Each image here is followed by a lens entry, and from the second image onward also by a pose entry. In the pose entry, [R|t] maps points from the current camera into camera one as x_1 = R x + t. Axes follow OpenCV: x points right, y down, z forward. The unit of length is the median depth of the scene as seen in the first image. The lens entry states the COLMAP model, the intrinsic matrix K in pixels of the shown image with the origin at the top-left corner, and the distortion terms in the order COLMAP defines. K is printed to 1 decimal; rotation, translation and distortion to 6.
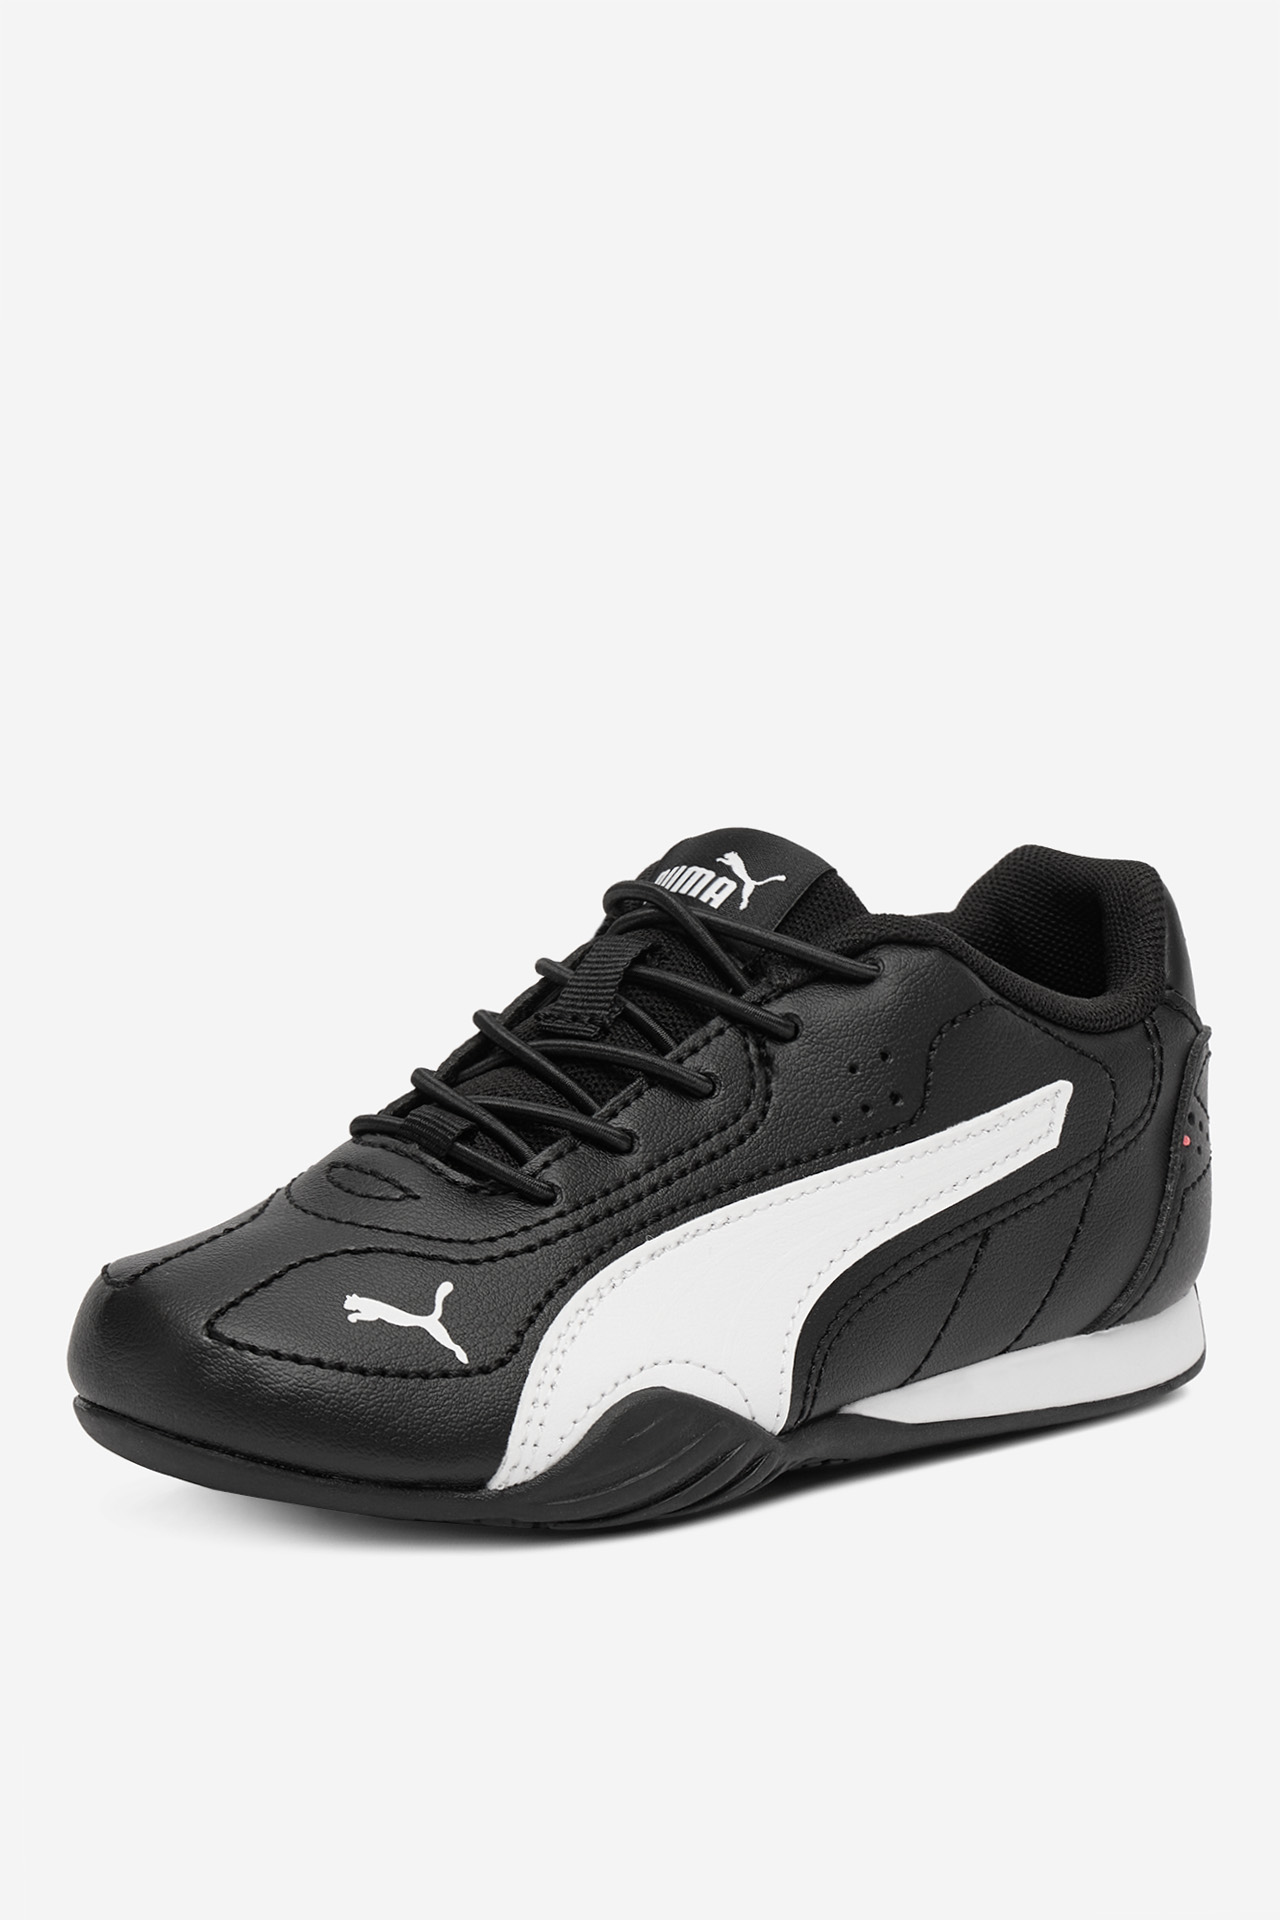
lens RADIAL K [[5040.6, 0, 640.0], [0, 5040.6, 960.0], [0, 0, 1]] dist [0.468868, 0.020504]
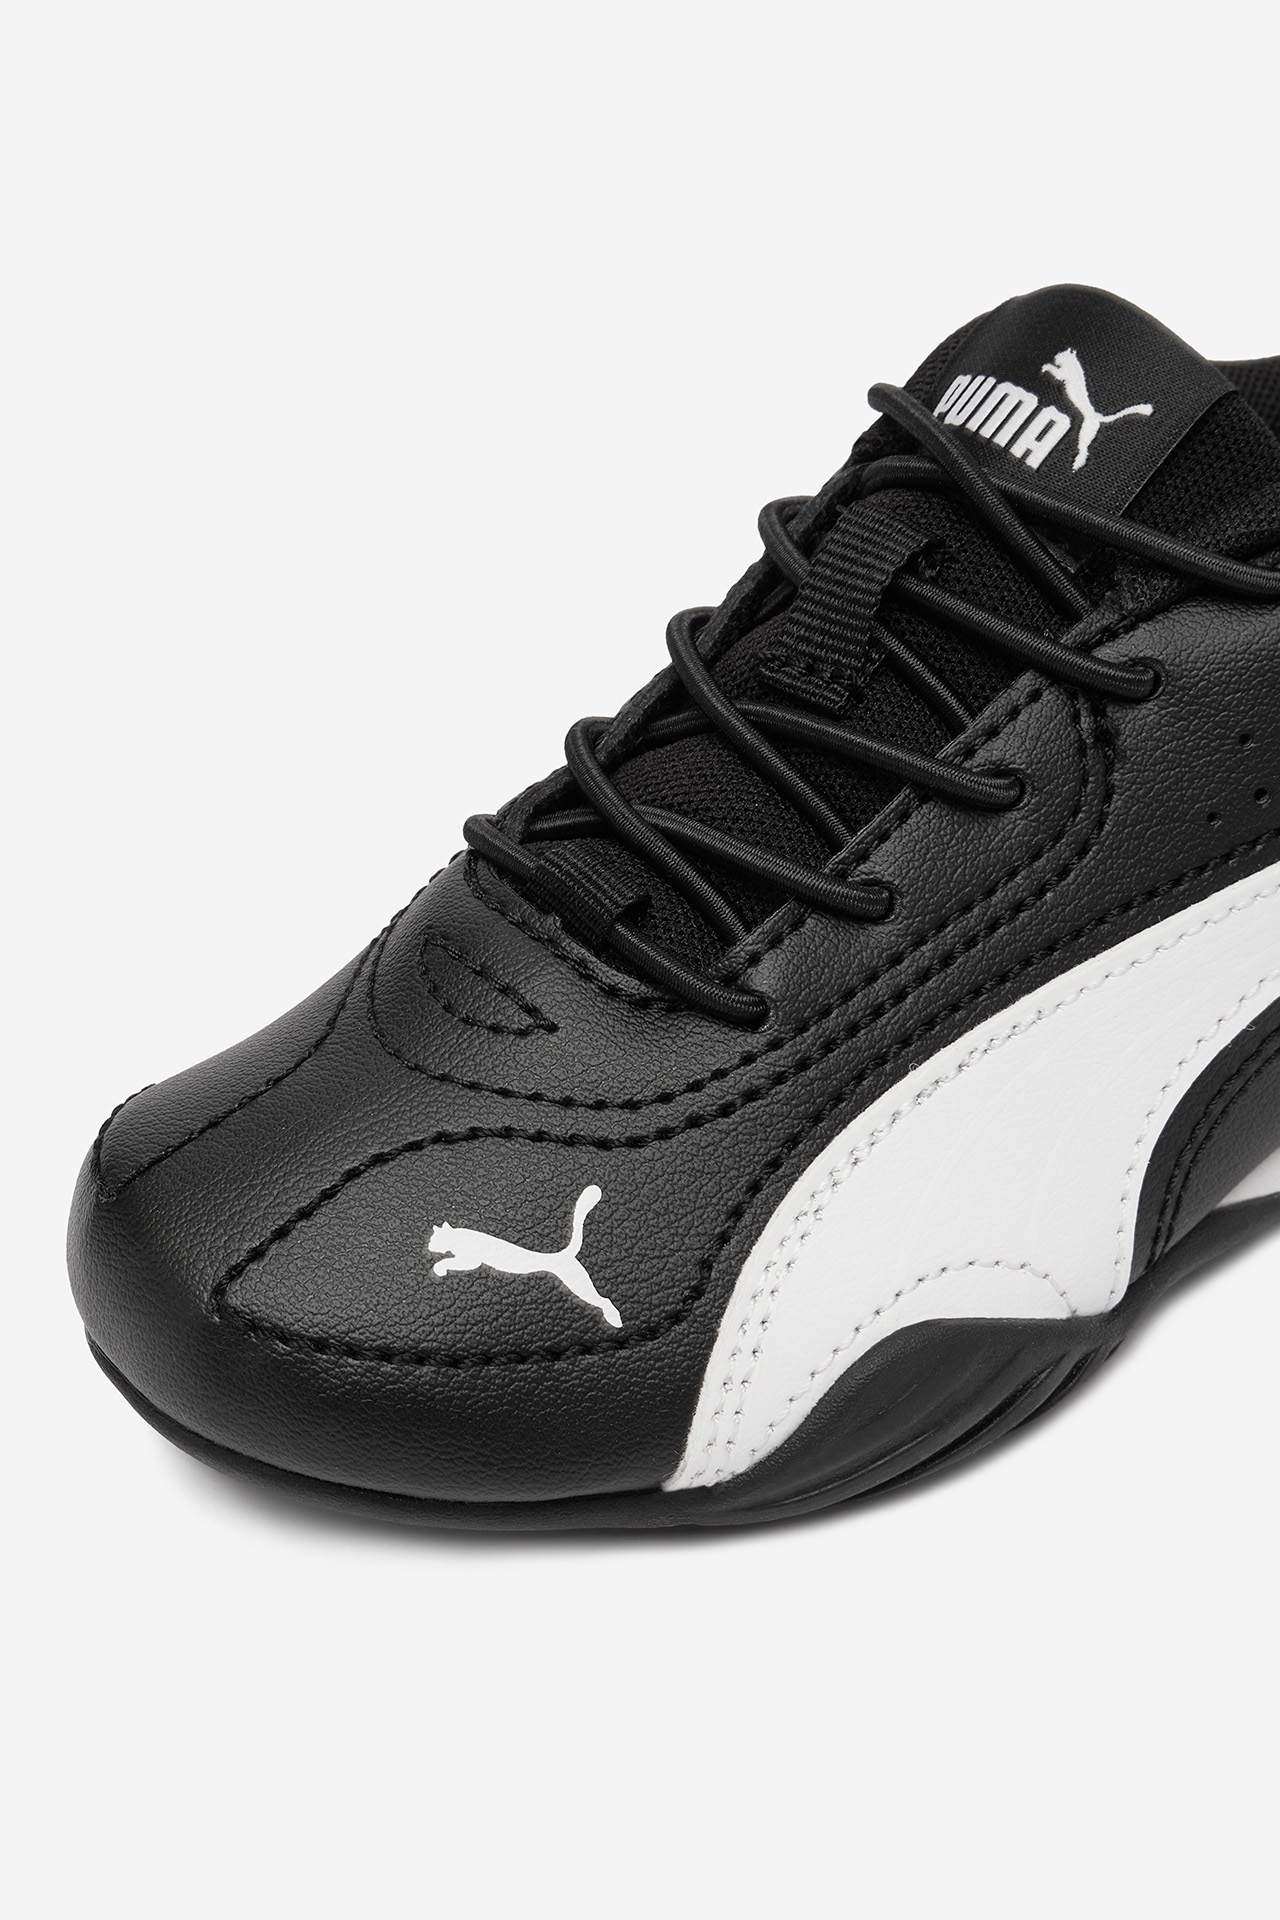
lens RADIAL K [[2907.7, 0, 640.0], [0, 2907.7, 960.0], [0, 0, 1]] dist [-0.012018, 3.277881]
pose [[0.988585, 0.012223, -0.150170, 0.022911], [0.048950, 0.916581, 0.396842, -0.107609], [0.142494, -0.399663, 0.905519, 0.656202]]
